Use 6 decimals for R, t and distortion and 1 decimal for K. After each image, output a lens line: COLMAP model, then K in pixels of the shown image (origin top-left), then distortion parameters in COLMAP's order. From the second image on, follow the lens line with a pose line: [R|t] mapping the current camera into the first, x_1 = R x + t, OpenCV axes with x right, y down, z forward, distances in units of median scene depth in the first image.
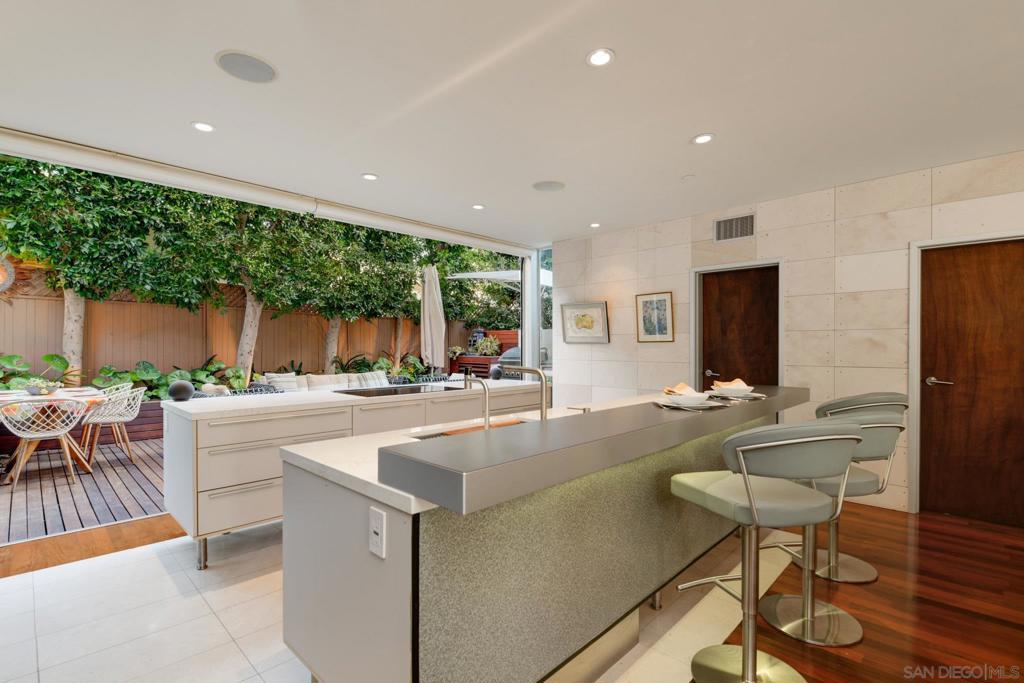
lens RADIAL K [[481.8, 0, 501.2], [0, 481.8, 349.4], [0, 0, 1]] dist [0.000812, -0.000243]
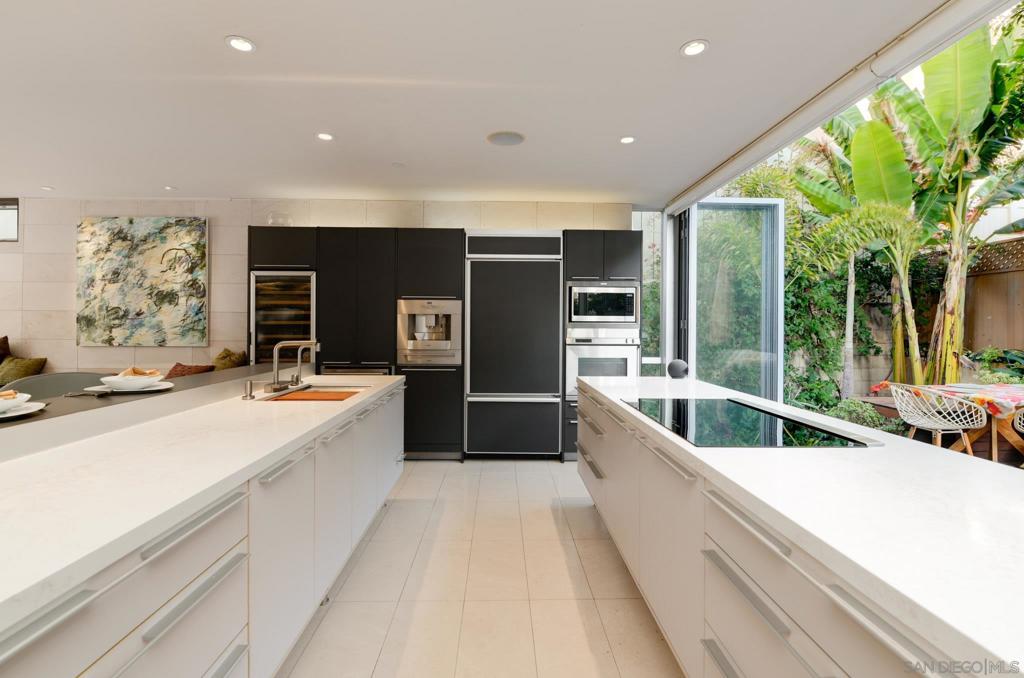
lens RADIAL K [[466.6, 0, 510.4], [0, 466.6, 326.9], [0, 0, 1]] dist [-0.008886, -0.000353]
pose [[-0.698652, -0.004291, -0.715449, 0.173895], [-0.010529, 0.999935, 0.004285, -0.005110], [0.715384, 0.010526, -0.698652, 0.719538]]
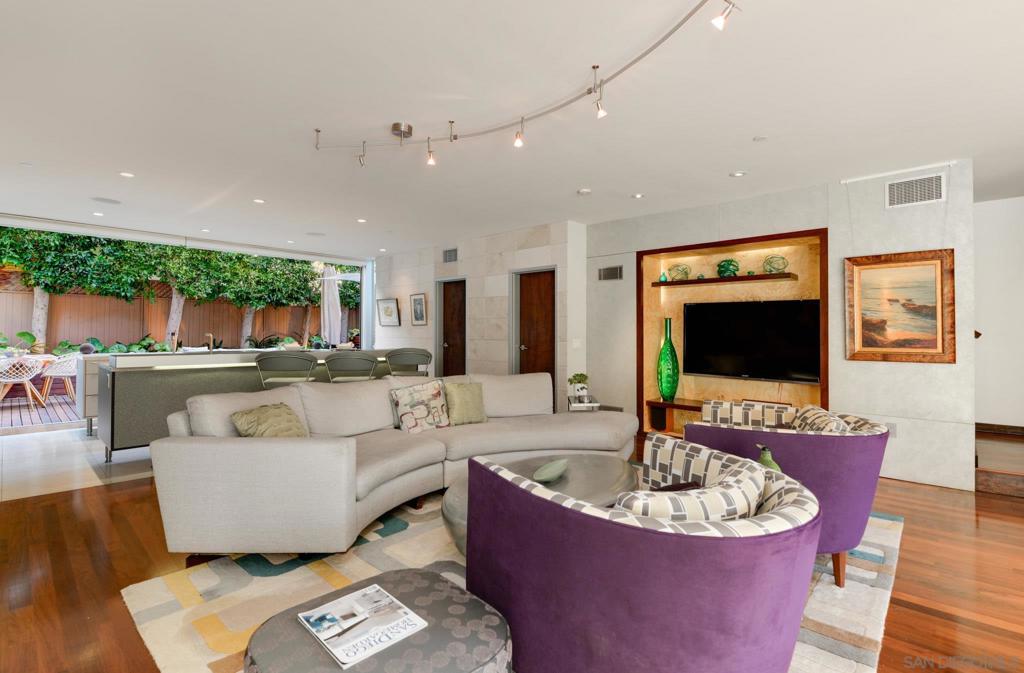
lens RADIAL K [[486.4, 0, 512.6], [0, 486.4, 323.8], [0, 0, 1]] dist [-0.000816, -0.000077]
pose [[0.999691, 0.005975, 0.024133, 0.472203], [-0.005447, 0.999746, -0.021891, 0.010038], [-0.024257, 0.021753, 0.999469, -0.466496]]
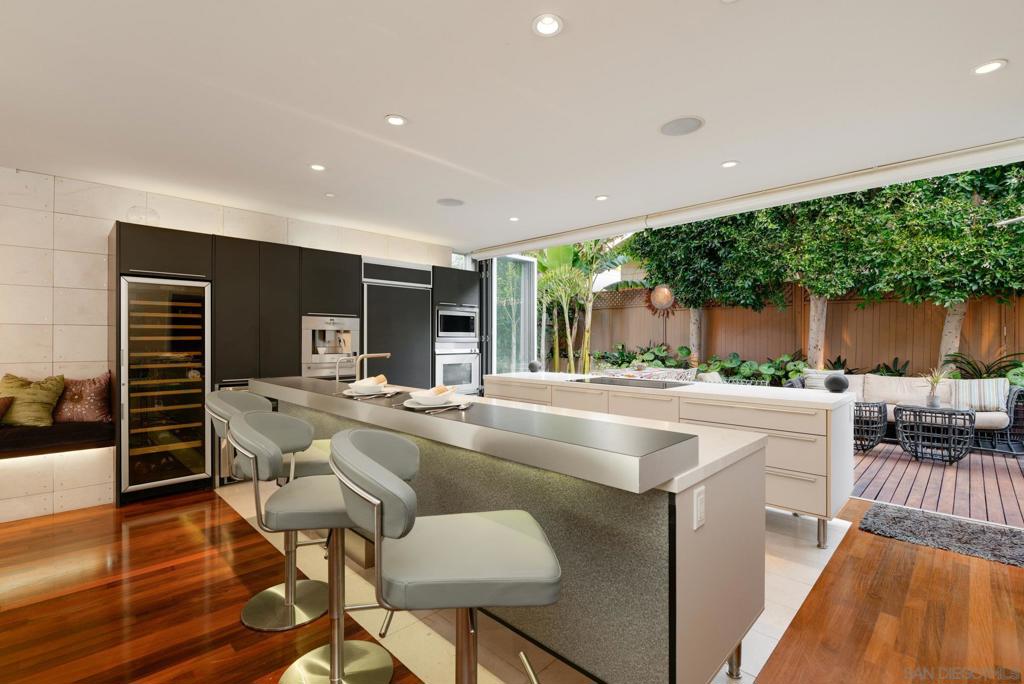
lens RADIAL K [[459.3, 0, 512.0], [0, 459.3, 342.0], [0, 0, 1]] dist [-0.001235, -0.010310]
pose [[0.004657, 0.001209, -0.999988, 0.496776], [-0.003580, 0.999993, 0.001192, -0.002532], [0.999983, 0.003574, 0.004661, 0.448052]]
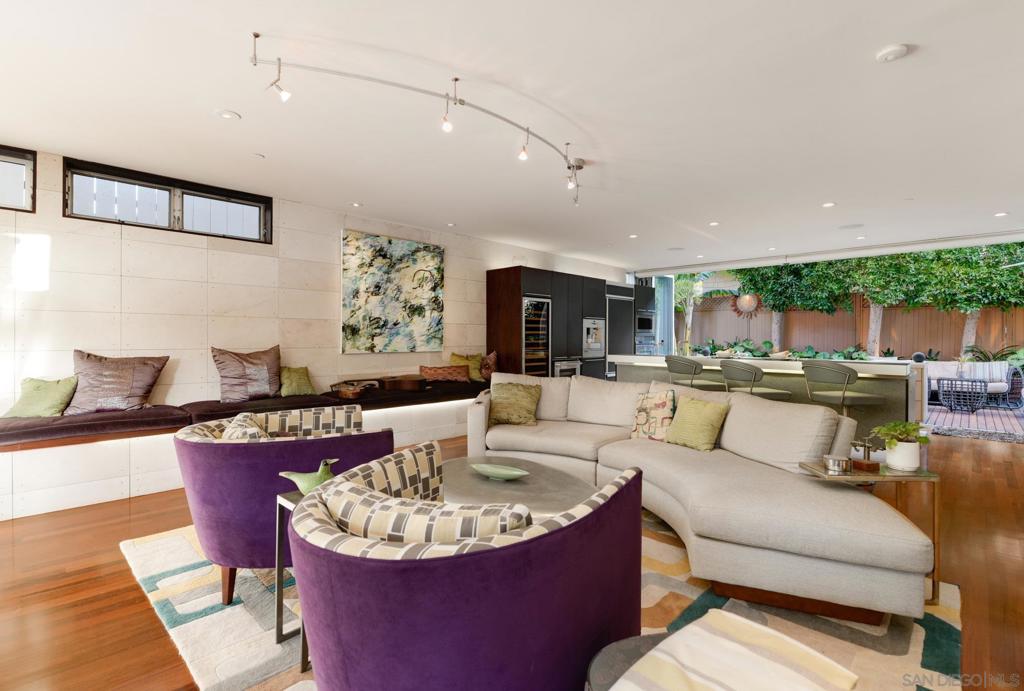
lens RADIAL K [[466.5, 0, 516.1], [0, 466.5, 342.8], [0, 0, 1]] dist [-0.032427, -0.000204]
pose [[0.005230, 0.007018, -0.999962, 0.927147], [-0.006292, 0.999956, 0.006985, 0.010809], [0.999967, 0.006255, 0.005274, -0.029502]]
